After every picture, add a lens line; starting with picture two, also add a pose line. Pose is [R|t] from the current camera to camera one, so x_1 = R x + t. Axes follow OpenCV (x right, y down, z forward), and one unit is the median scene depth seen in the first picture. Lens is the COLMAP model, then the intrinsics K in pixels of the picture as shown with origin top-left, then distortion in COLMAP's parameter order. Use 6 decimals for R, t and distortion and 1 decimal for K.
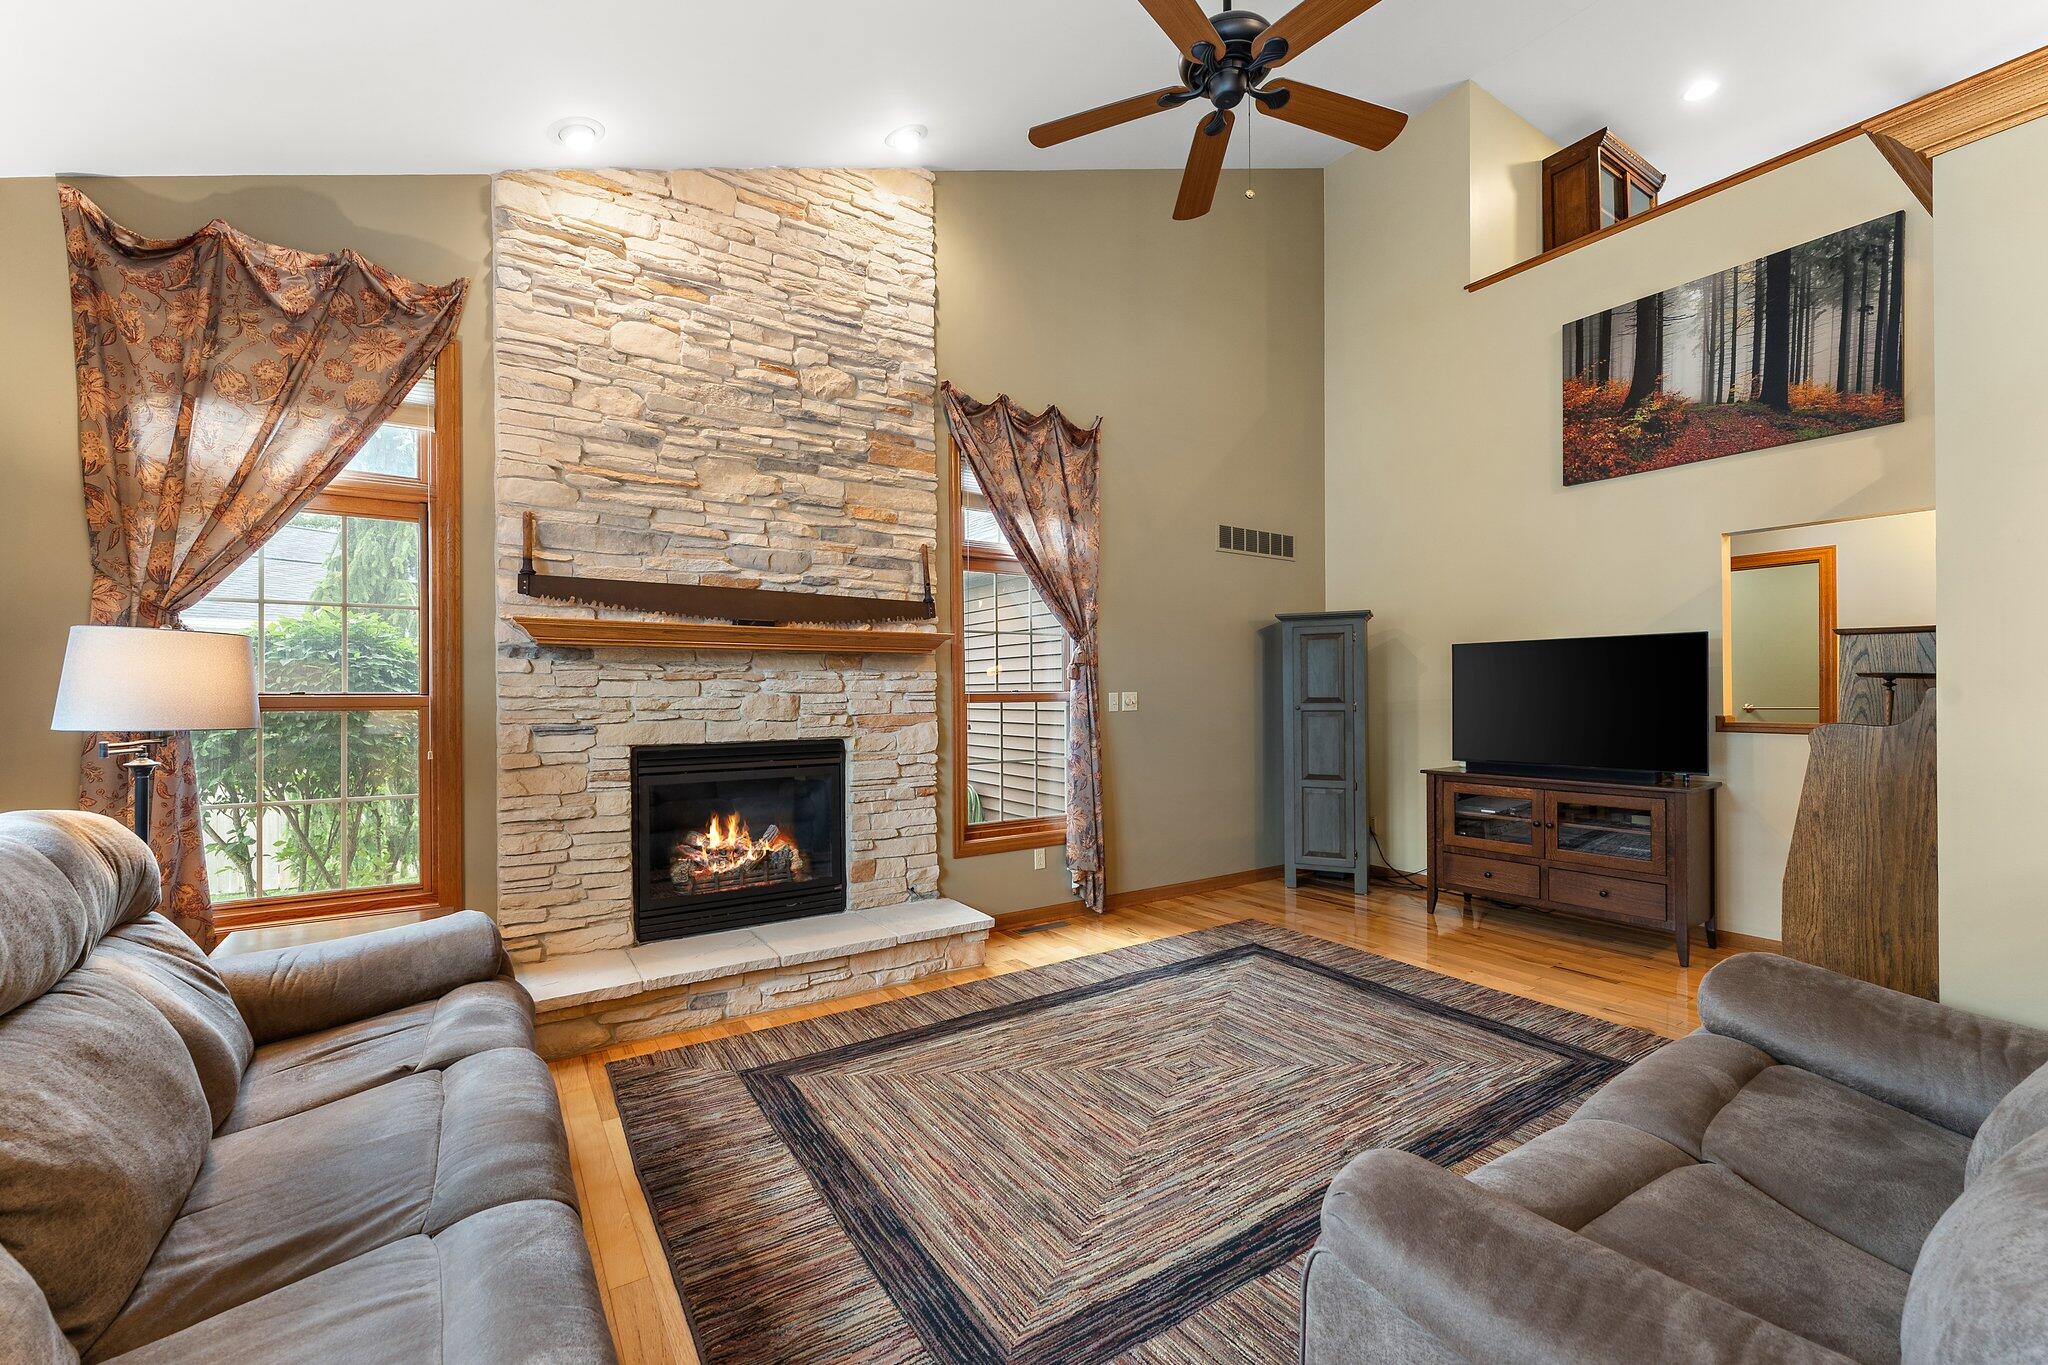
lens RADIAL K [[815.7, 0, 1034.3], [0, 815.7, 688.4], [0, 0, 1]] dist [-0.000686, -0.000080]
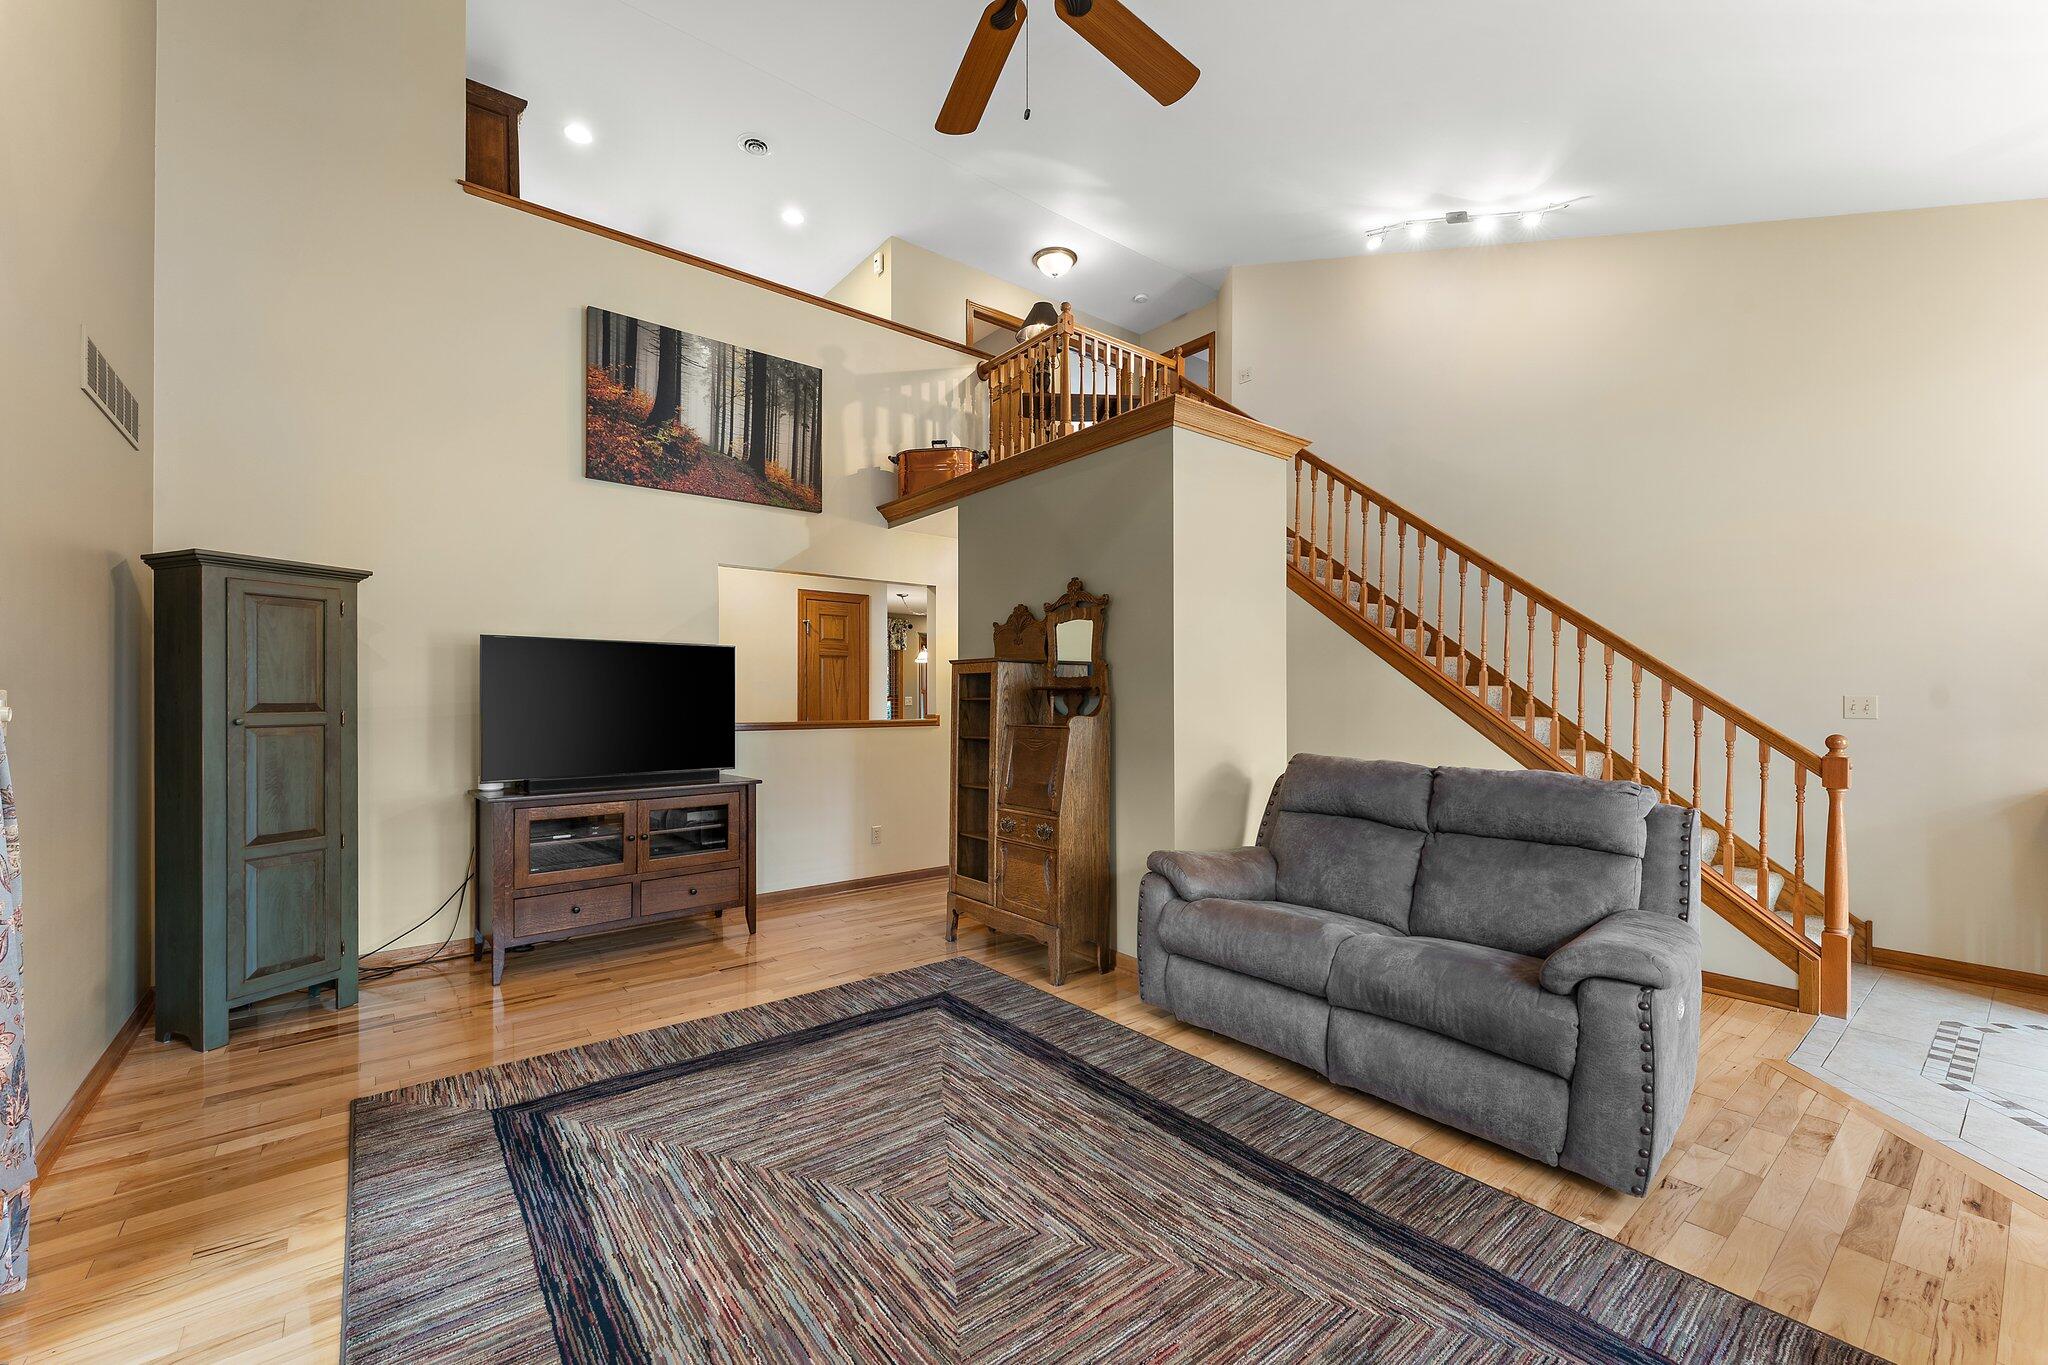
lens RADIAL K [[832.6, 0, 980.3], [0, 832.6, 692.6], [0, 0, 1]] dist [-0.000151, 0.000006]
pose [[-0.064884, 0.012828, 0.997810, -0.402369], [-0.006836, 0.999888, -0.013299, 0.011098], [-0.997869, -0.007684, -0.064789, 0.741235]]
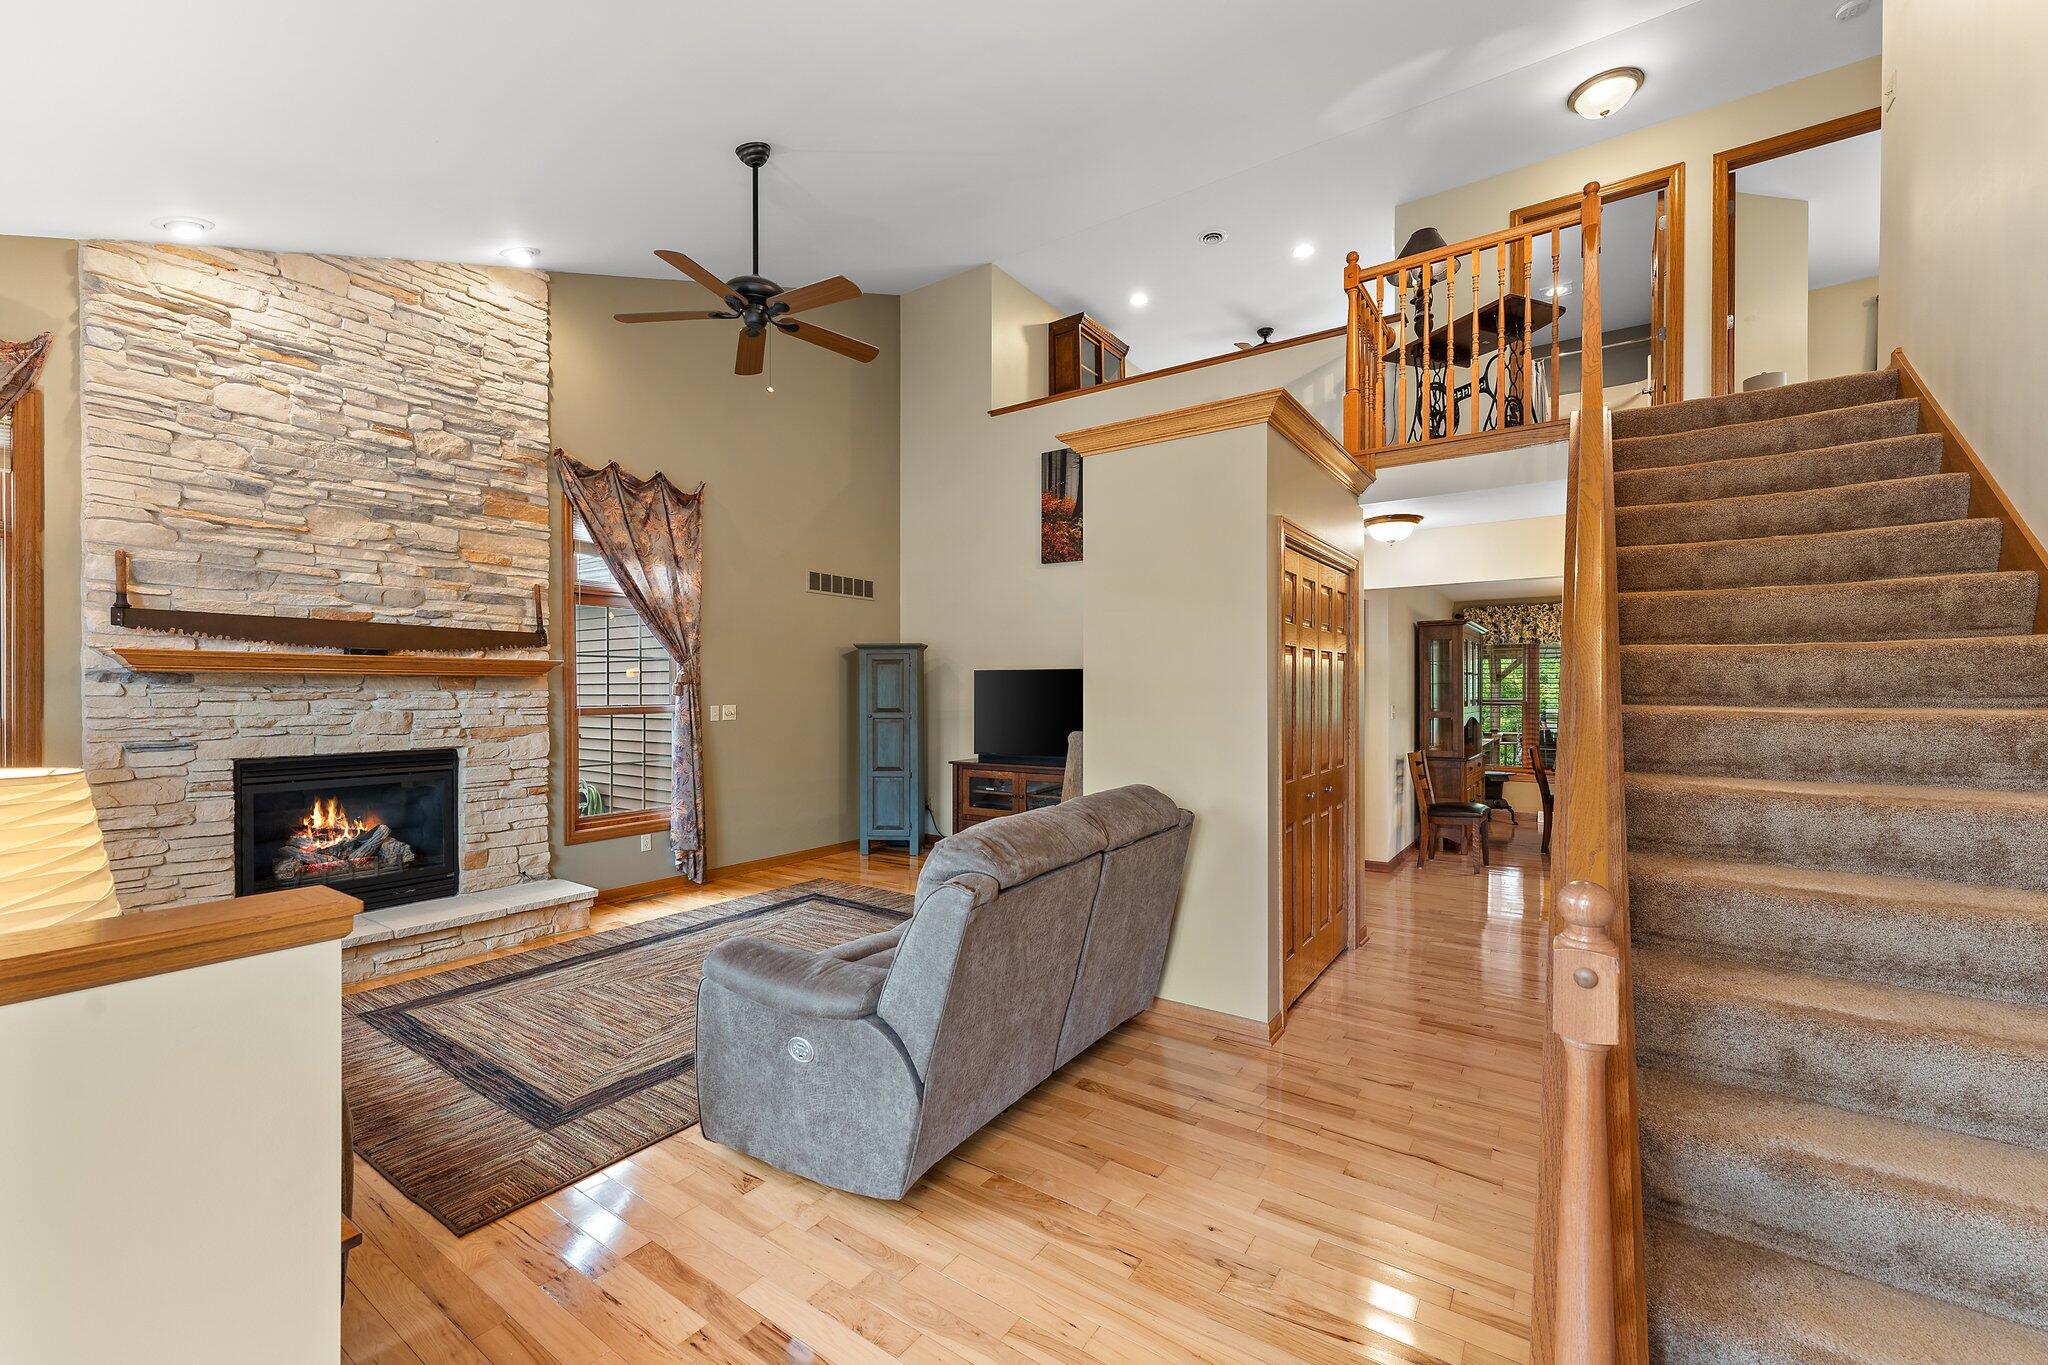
lens RADIAL K [[801.3, 0, 1006.3], [0, 801.3, 688.8], [0, 0, 1]] dist [-0.000906, 0.000417]
pose [[0.932463, 0.005790, 0.361220, 0.091366], [-0.006804, 0.999976, 0.001534, -0.032522], [-0.361203, -0.003888, 0.932479, -0.378923]]
